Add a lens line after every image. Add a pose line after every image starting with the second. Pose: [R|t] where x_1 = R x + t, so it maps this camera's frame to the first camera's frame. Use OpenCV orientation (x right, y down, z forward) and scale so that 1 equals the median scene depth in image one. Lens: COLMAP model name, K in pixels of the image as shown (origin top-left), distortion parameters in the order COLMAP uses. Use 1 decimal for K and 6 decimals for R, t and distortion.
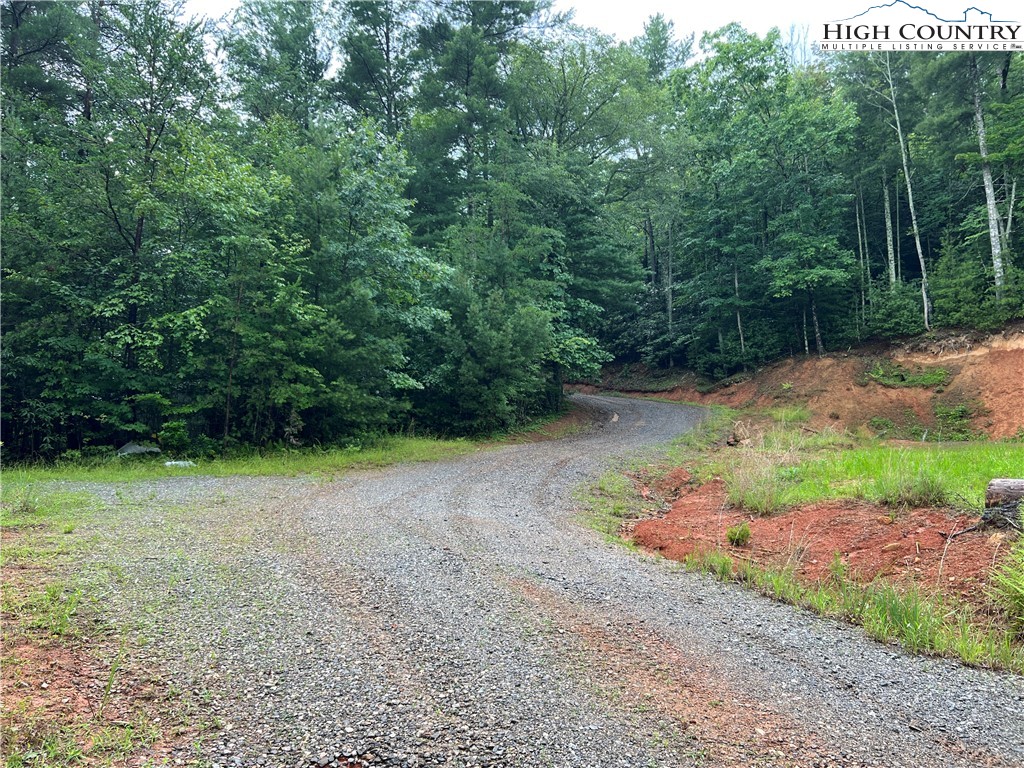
lens RADIAL K [[766.8, 0, 512.2], [0, 766.8, 387.9], [0, 0, 1]] dist [0.040717, -0.077176]
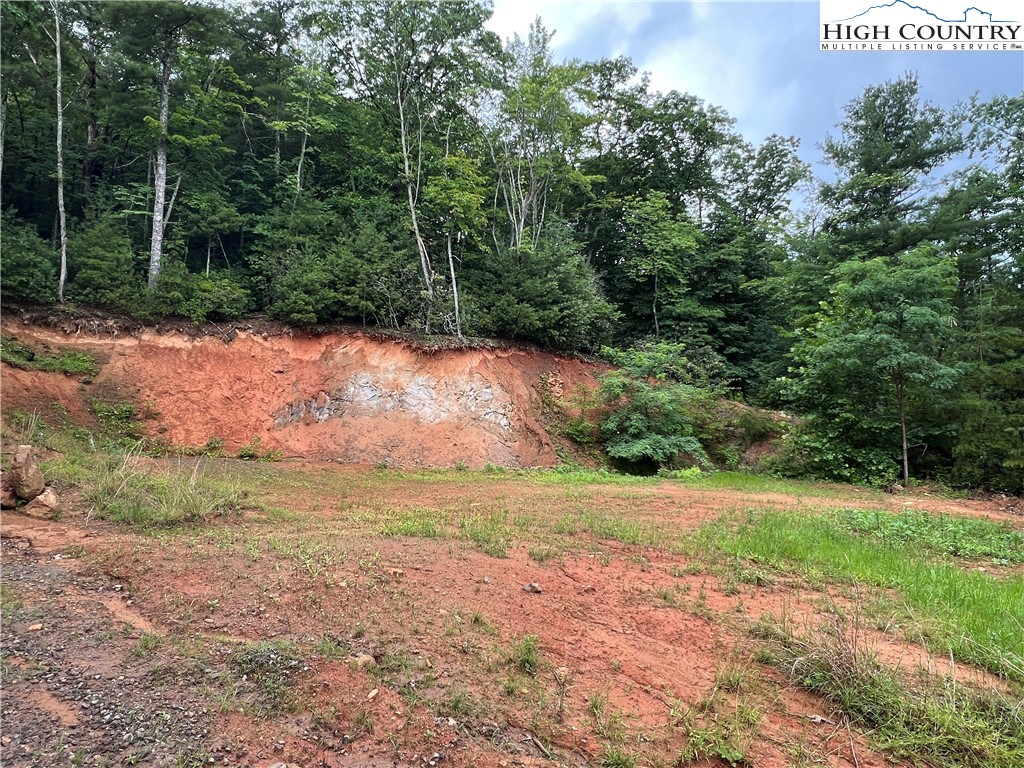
lens RADIAL K [[585.9, 0, 506.9], [0, 585.9, 384.6], [0, 0, 1]] dist [0.001136, -0.001619]
pose [[0.121590, 0.095072, 0.988017, -0.002388], [-0.130353, 0.988311, -0.079059, -0.001768], [-0.983984, -0.119178, 0.132562, 0.477551]]
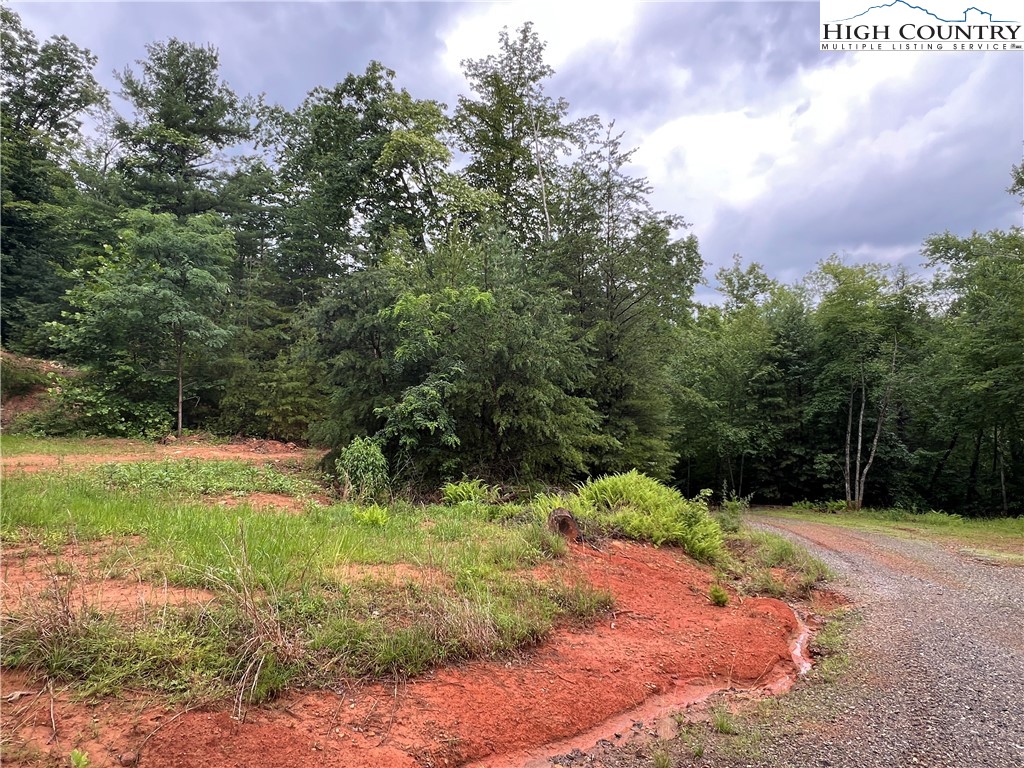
lens RADIAL K [[585.9, 0, 507.0], [0, 585.9, 383.4], [0, 0, 1]] dist [0.001136, -0.001619]
pose [[-0.823170, 0.012928, 0.567647, -0.006844], [-0.071686, 0.989374, -0.126488, -0.001898], [-0.563251, -0.144814, -0.813497, 0.468097]]
